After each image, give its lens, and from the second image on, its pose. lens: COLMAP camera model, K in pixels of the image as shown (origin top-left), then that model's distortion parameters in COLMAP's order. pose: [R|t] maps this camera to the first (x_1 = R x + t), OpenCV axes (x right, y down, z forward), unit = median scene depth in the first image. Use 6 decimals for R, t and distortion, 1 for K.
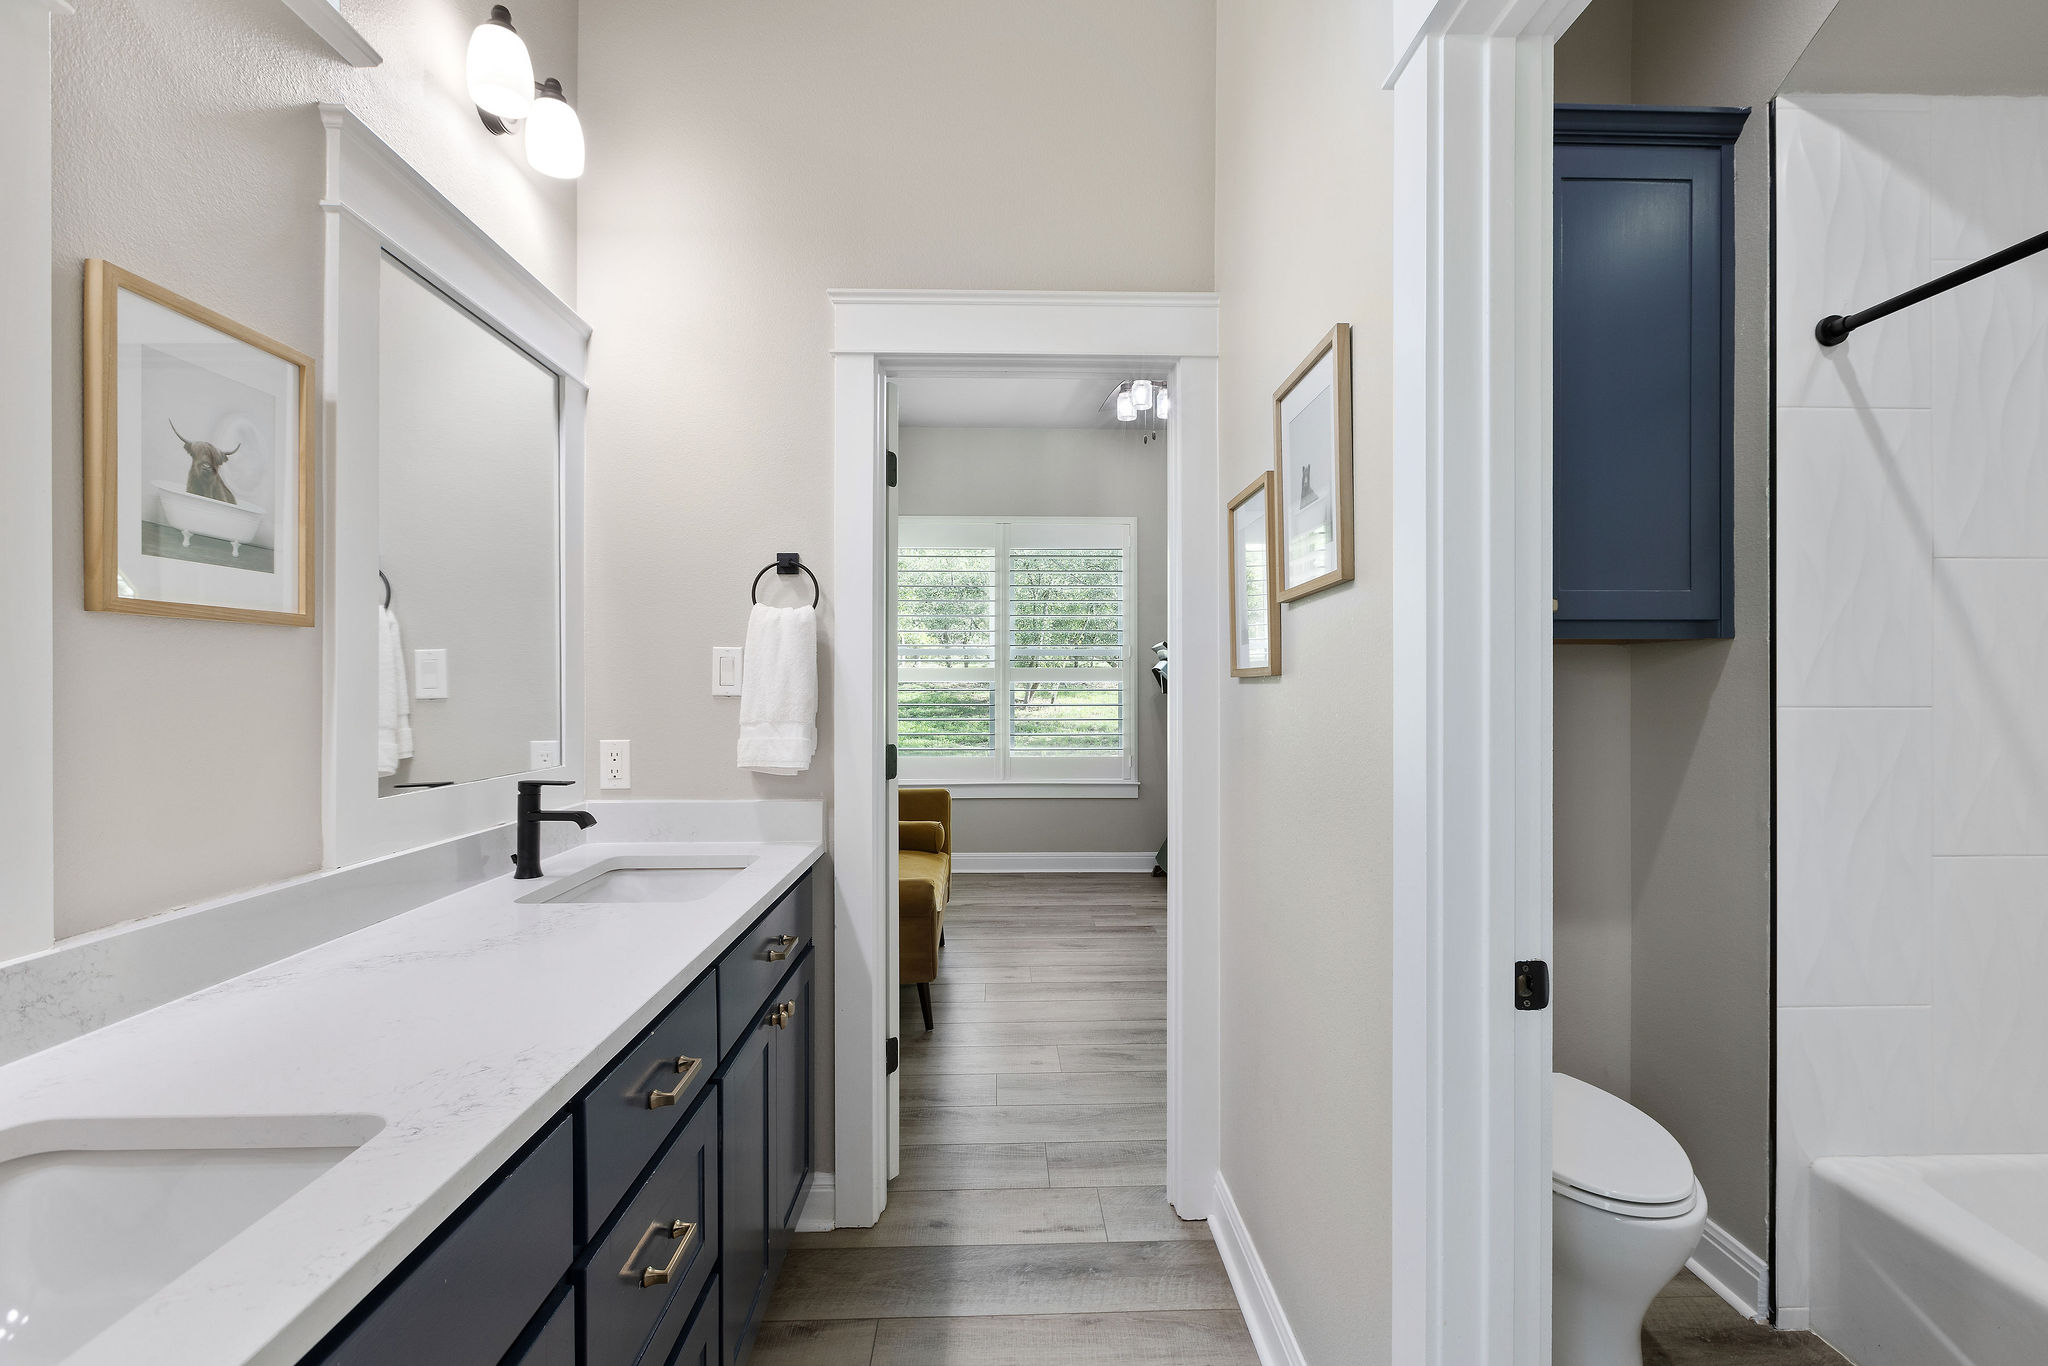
lens RADIAL K [[932.9, 0, 1018.6], [0, 932.9, 683.1], [0, 0, 1]] dist [0.005158, -0.000568]
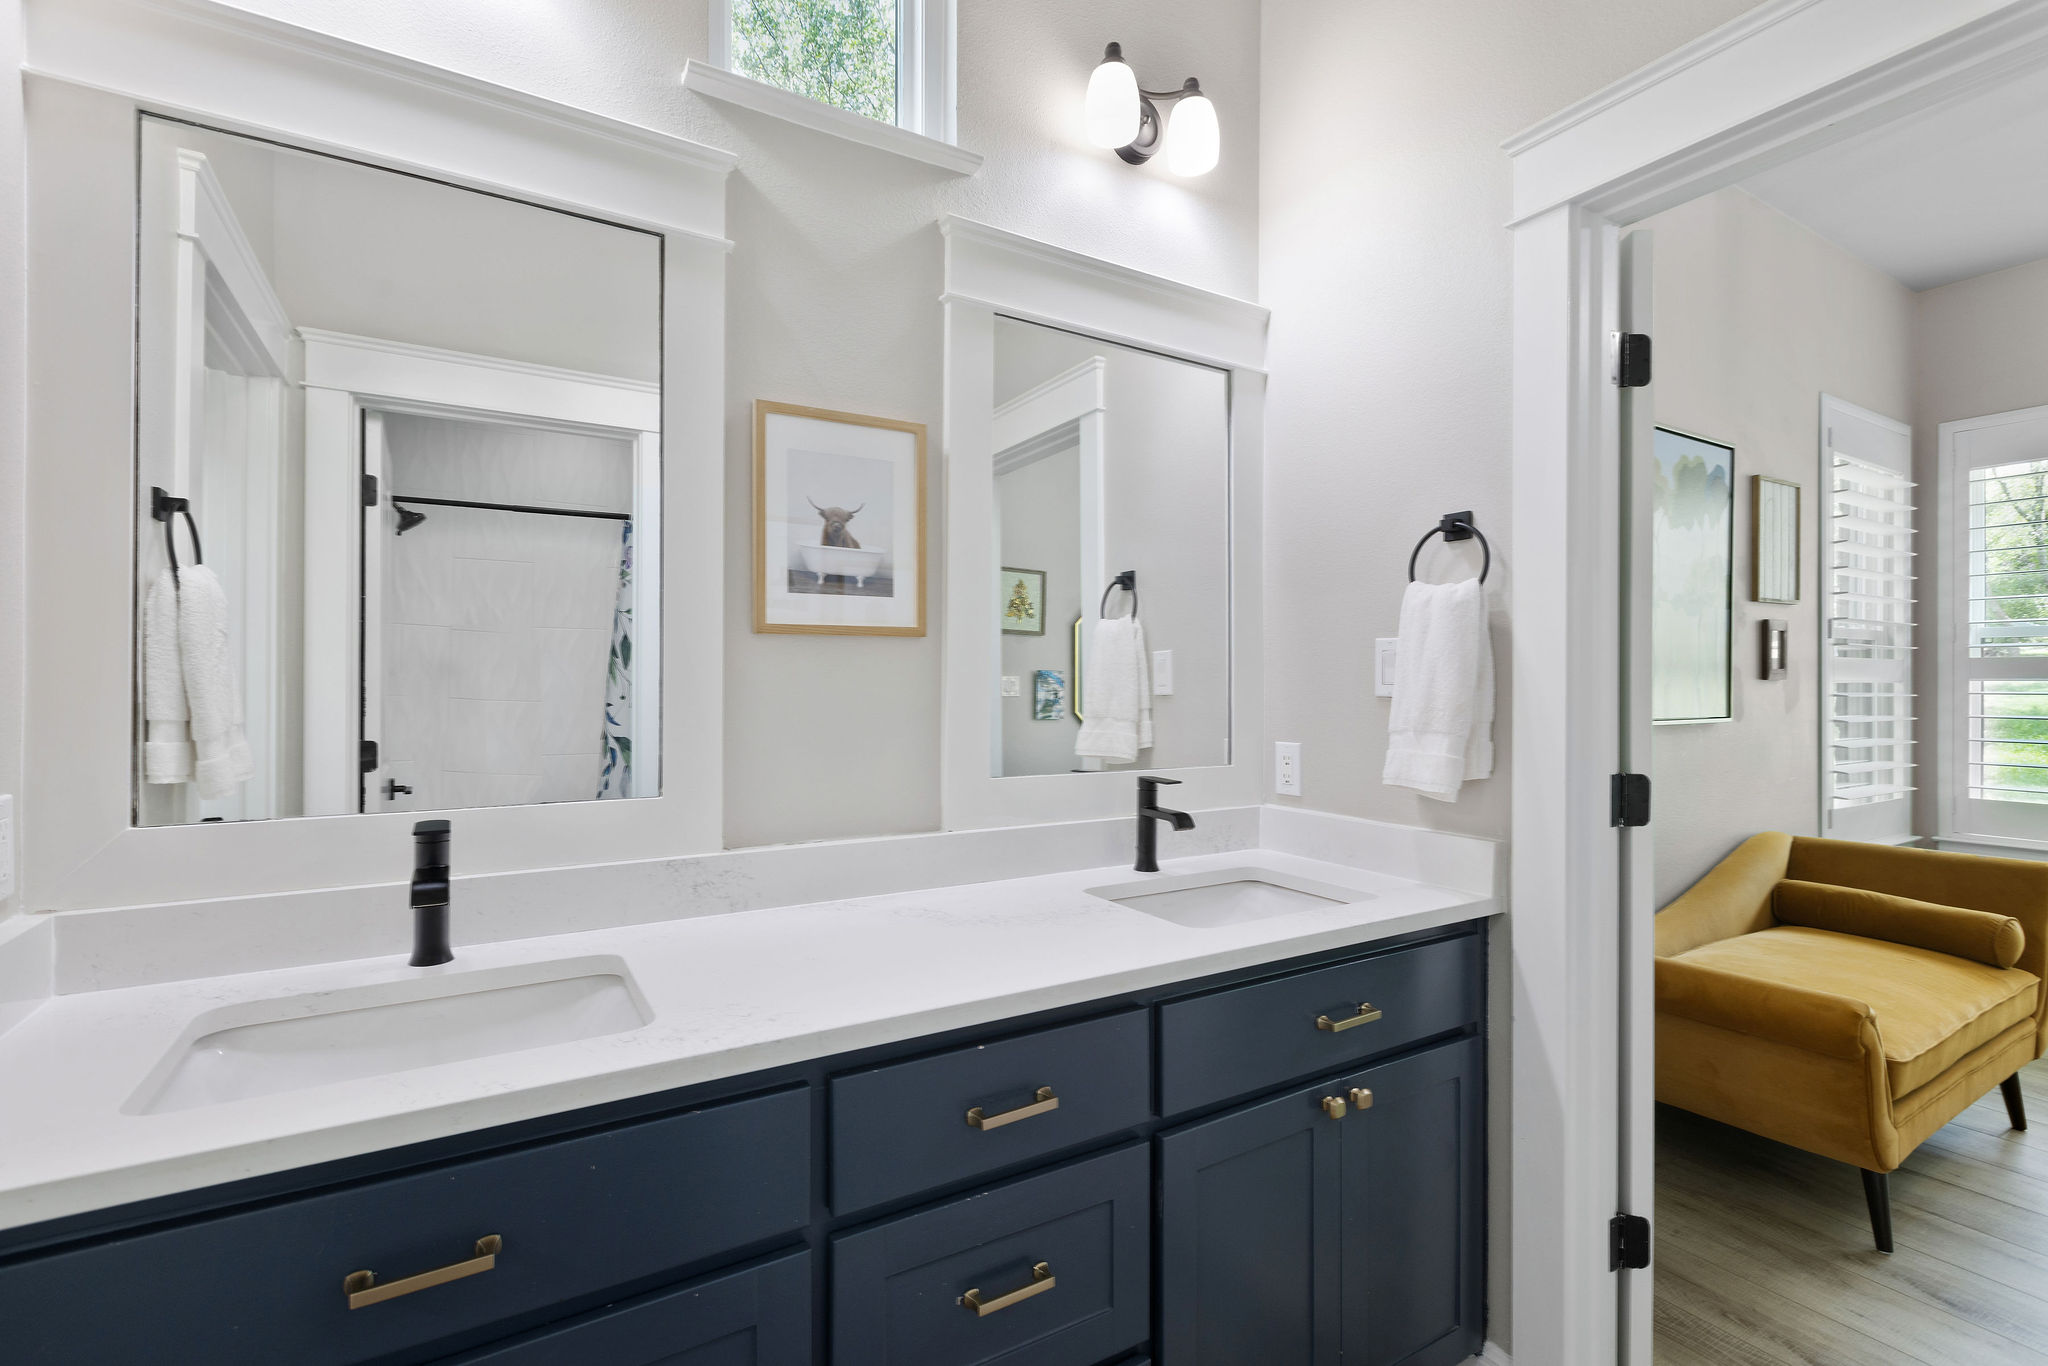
lens RADIAL K [[932.9, 0, 1017.7], [0, 932.9, 683.0], [0, 0, 1]] dist [0.005158, -0.000568]
pose [[0.476757, 0.001766, -0.879033, 0.308593], [-0.000144, 0.999998, 0.001930, -0.000546], [0.879035, -0.000793, 0.476756, 0.380957]]
